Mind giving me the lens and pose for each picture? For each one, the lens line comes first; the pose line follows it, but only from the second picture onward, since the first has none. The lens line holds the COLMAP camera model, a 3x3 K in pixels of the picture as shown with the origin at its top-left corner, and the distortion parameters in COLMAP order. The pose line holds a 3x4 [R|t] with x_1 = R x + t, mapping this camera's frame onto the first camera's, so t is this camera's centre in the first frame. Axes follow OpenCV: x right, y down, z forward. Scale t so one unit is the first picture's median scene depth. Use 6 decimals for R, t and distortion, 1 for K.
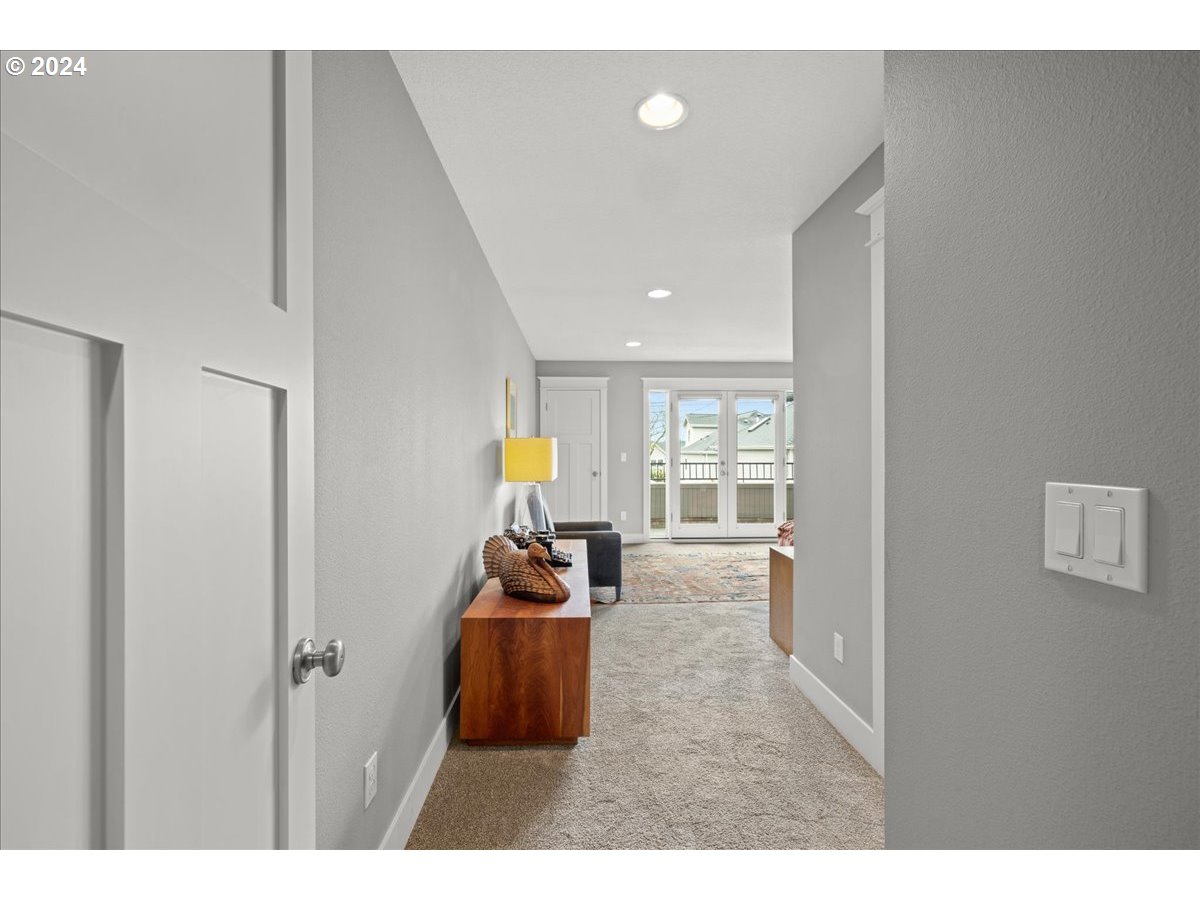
lens RADIAL K [[505.3, 0, 601.4], [0, 505.3, 438.7], [0, 0, 1]] dist [0.000592, 0.000101]
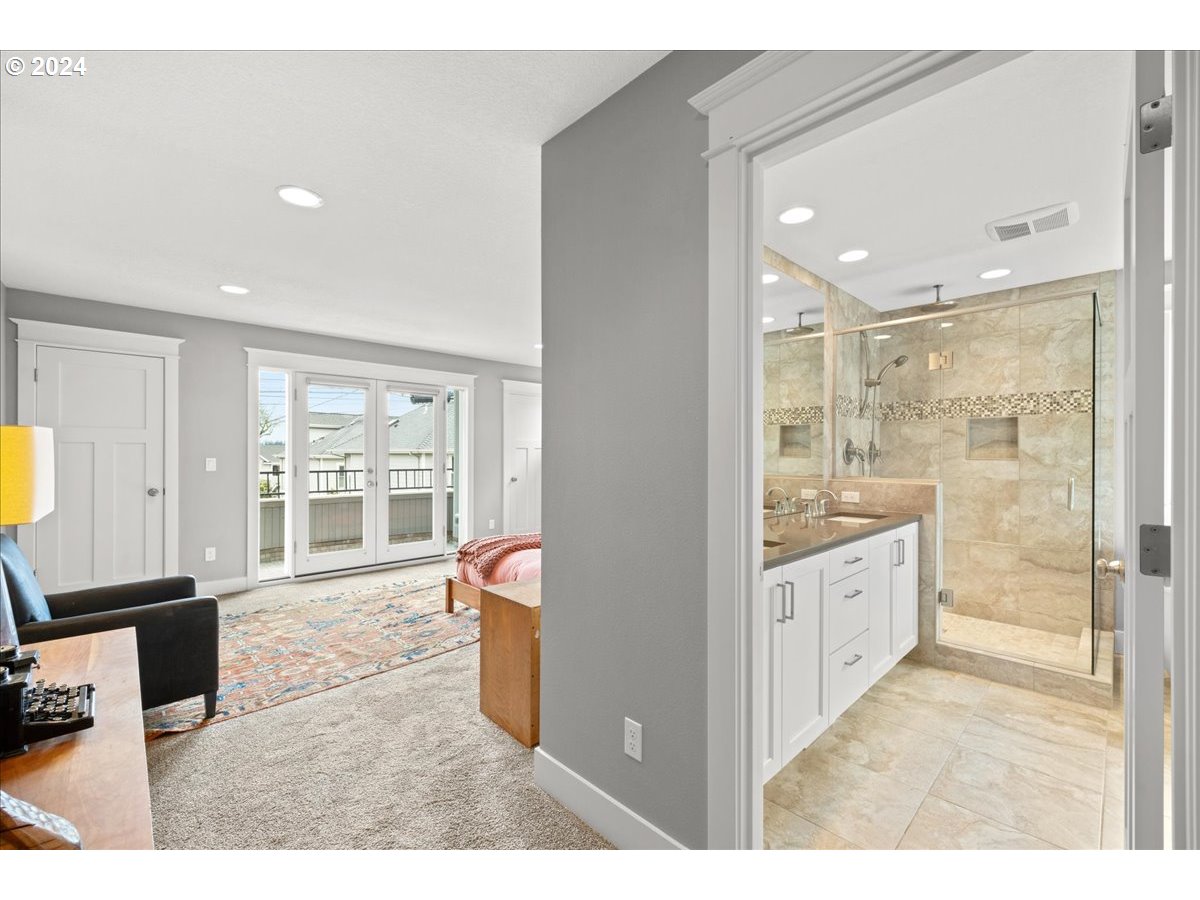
lens RADIAL K [[501.9, 0, 600.0], [0, 501.9, 450.0], [0, 0, 1]] dist [-0.000824, 0.000432]
pose [[0.750033, 0.006014, 0.661373, -0.012372], [-0.016621, 0.999814, 0.009759, 0.005130], [-0.661192, -0.018312, 0.749993, 0.265344]]
